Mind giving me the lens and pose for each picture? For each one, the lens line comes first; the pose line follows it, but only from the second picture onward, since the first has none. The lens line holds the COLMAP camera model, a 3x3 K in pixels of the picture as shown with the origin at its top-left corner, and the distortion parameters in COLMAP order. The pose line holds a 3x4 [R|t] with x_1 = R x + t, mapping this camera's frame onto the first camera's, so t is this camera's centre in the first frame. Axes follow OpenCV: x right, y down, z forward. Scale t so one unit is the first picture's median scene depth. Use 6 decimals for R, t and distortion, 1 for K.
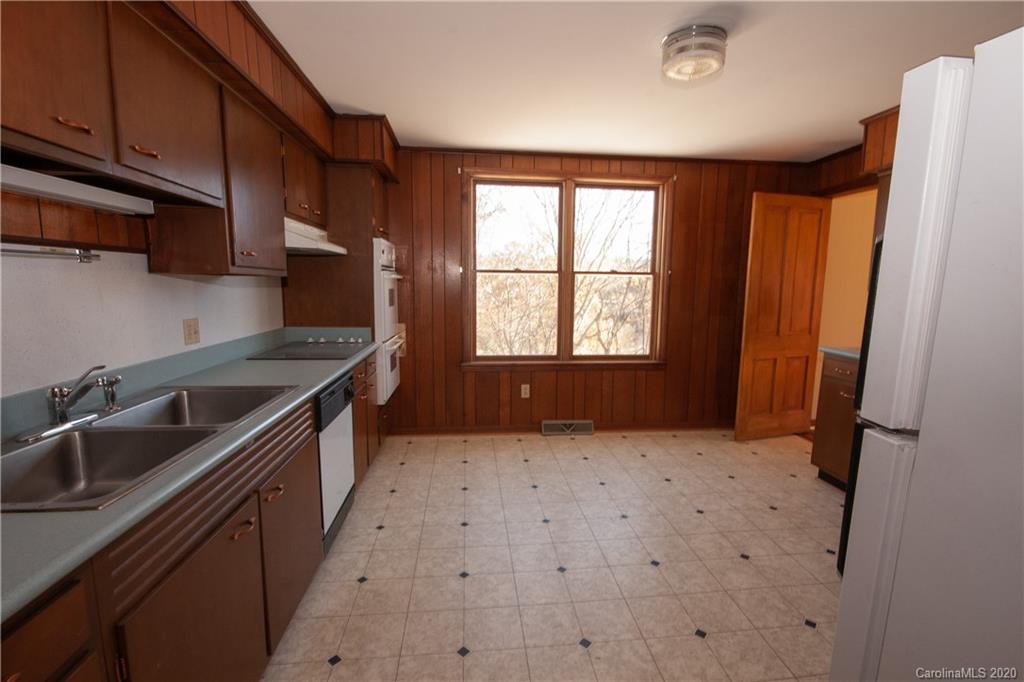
lens RADIAL K [[476.5, 0, 516.1], [0, 476.5, 347.7], [0, 0, 1]] dist [-0.002126, 0.000760]
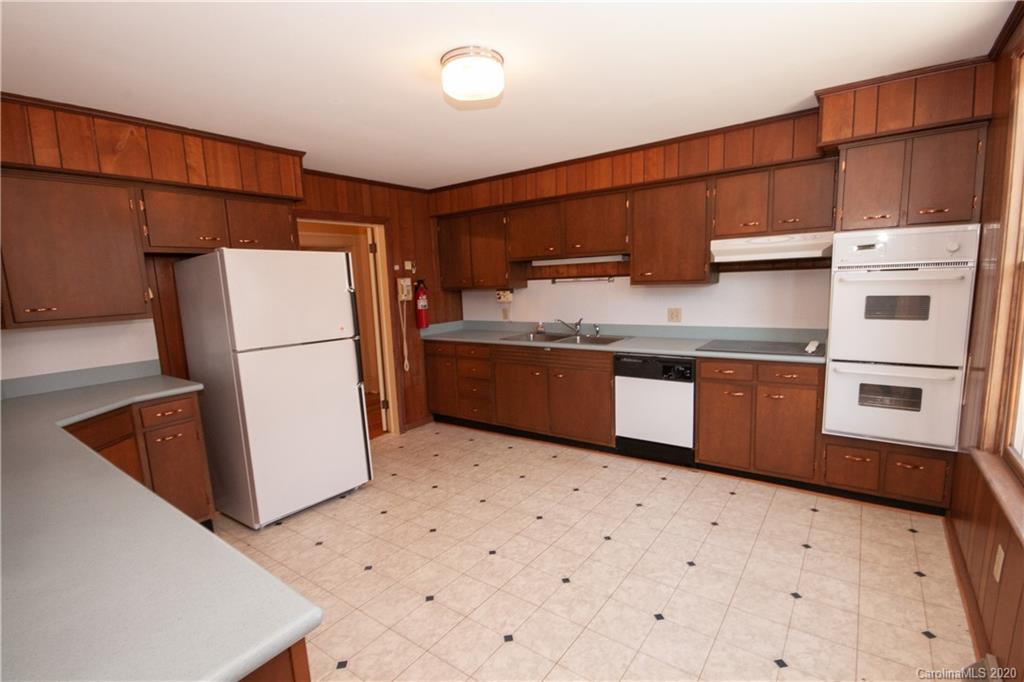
lens RADIAL K [[476.5, 0, 516.1], [0, 476.5, 347.7], [0, 0, 1]] dist [-0.002126, 0.000760]
pose [[-0.671245, 0.123709, -0.730840, 0.580362], [-0.065064, 0.972335, 0.224345, -0.153220], [0.738375, 0.198141, -0.644626, 0.956533]]
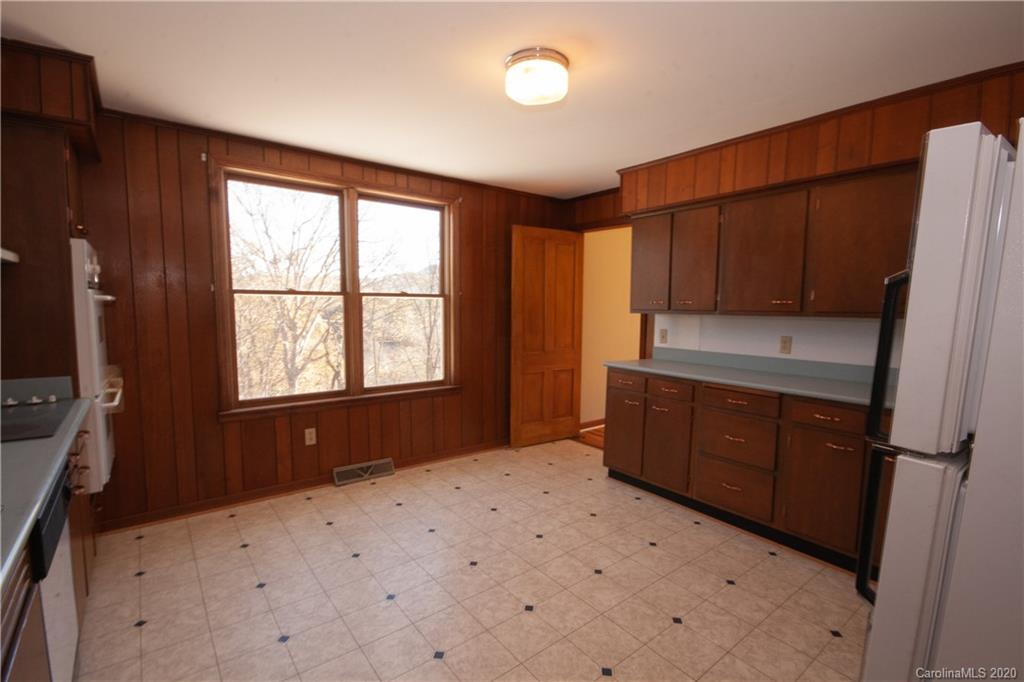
lens RADIAL K [[476.5, 0, 516.1], [0, 476.5, 347.7], [0, 0, 1]] dist [-0.002126, 0.000760]
pose [[0.845683, -0.049661, 0.531369, -0.114339], [0.070225, 0.997359, -0.018552, -0.023056], [-0.529044, 0.053005, 0.846937, 0.113605]]
